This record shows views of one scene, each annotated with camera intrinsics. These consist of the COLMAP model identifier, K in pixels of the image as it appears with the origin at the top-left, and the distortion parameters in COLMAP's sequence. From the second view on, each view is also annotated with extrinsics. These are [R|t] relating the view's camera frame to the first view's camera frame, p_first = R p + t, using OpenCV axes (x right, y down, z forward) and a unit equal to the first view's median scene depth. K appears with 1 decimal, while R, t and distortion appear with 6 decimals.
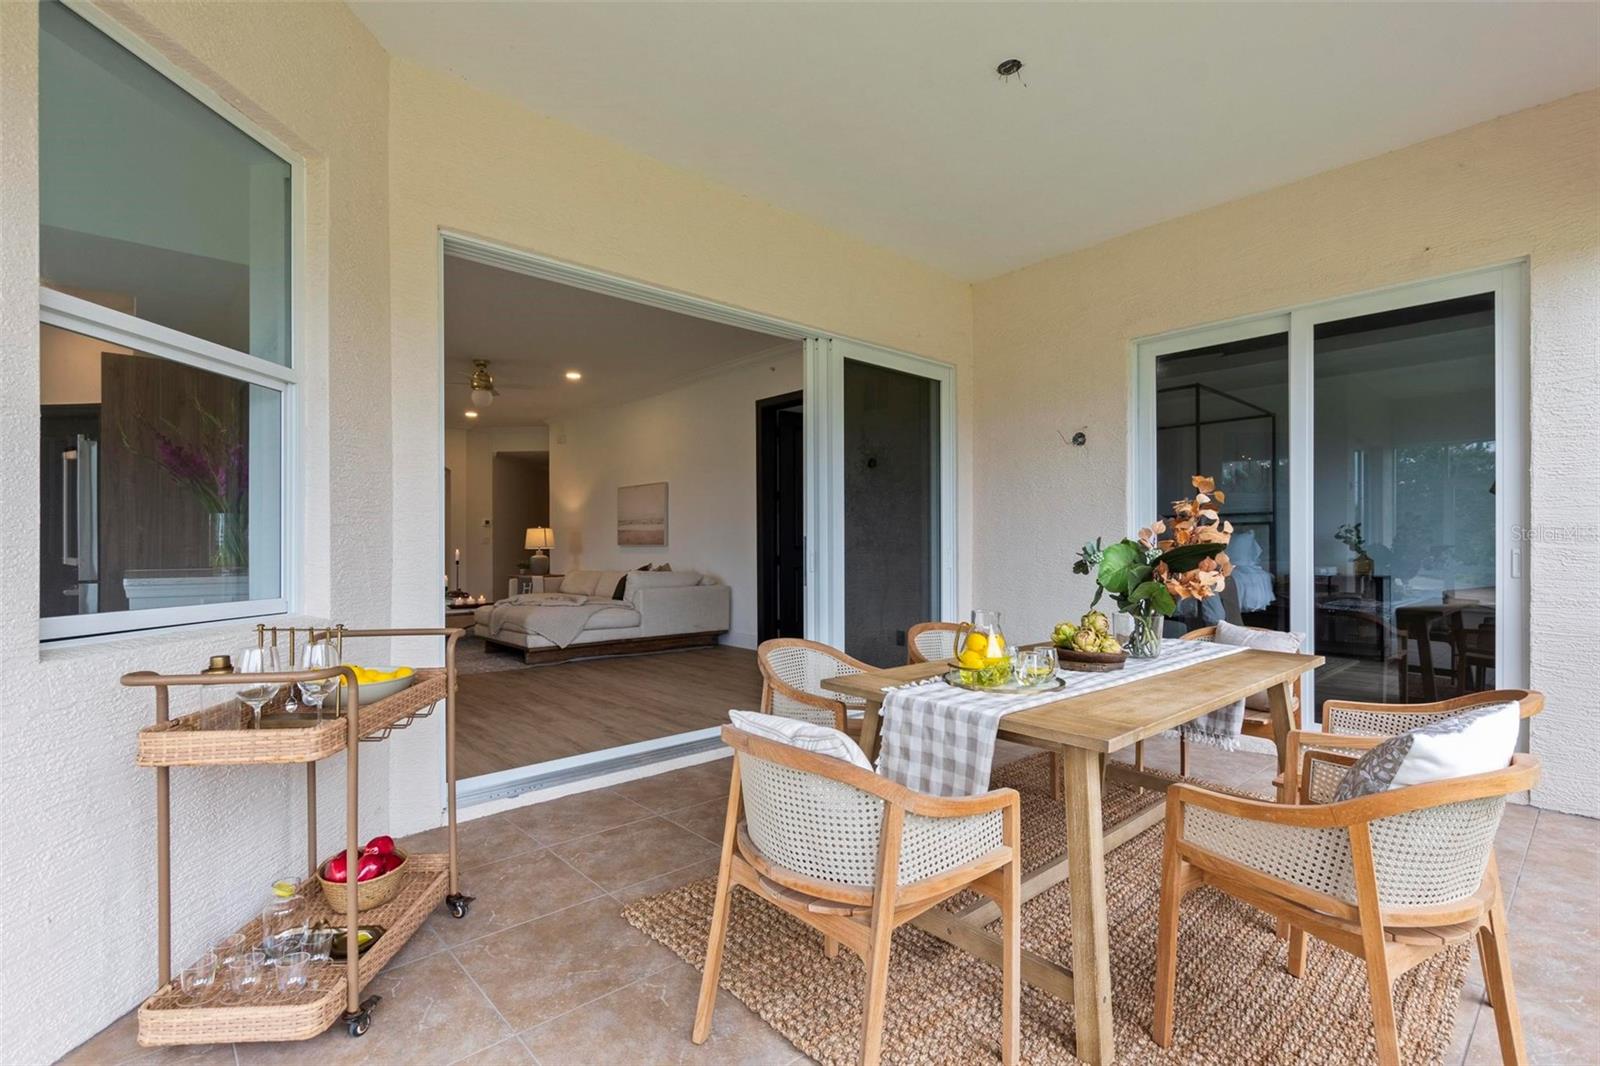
lens RADIAL K [[739.4, 0, 800.7], [0, 739.4, 548.0], [0, 0, 1]] dist [-0.000480, -0.000920]
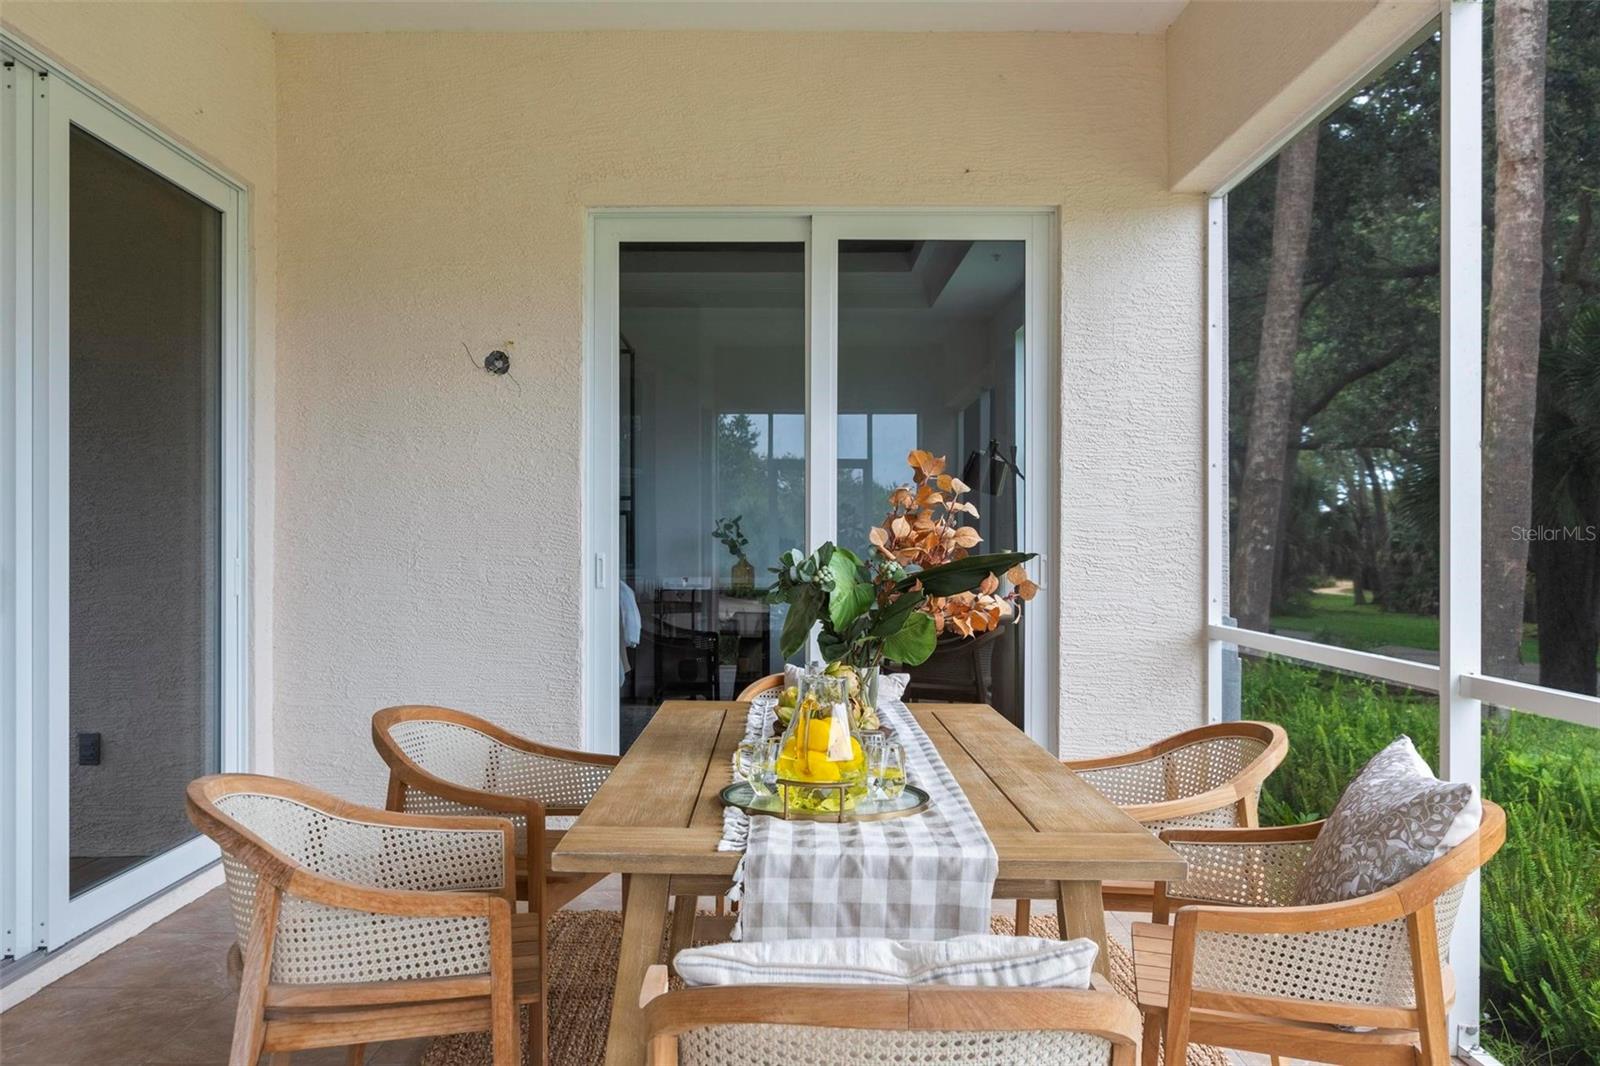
lens RADIAL K [[1304.9, 0, 797.2], [0, 1304.9, 541.0], [0, 0, 1]] dist [-0.000578, -0.003508]
pose [[0.668142, 0.003171, 0.744027, -0.321478], [-0.000430, 0.999992, -0.003875, -0.008806], [-0.744034, 0.002269, 0.668138, 0.231327]]
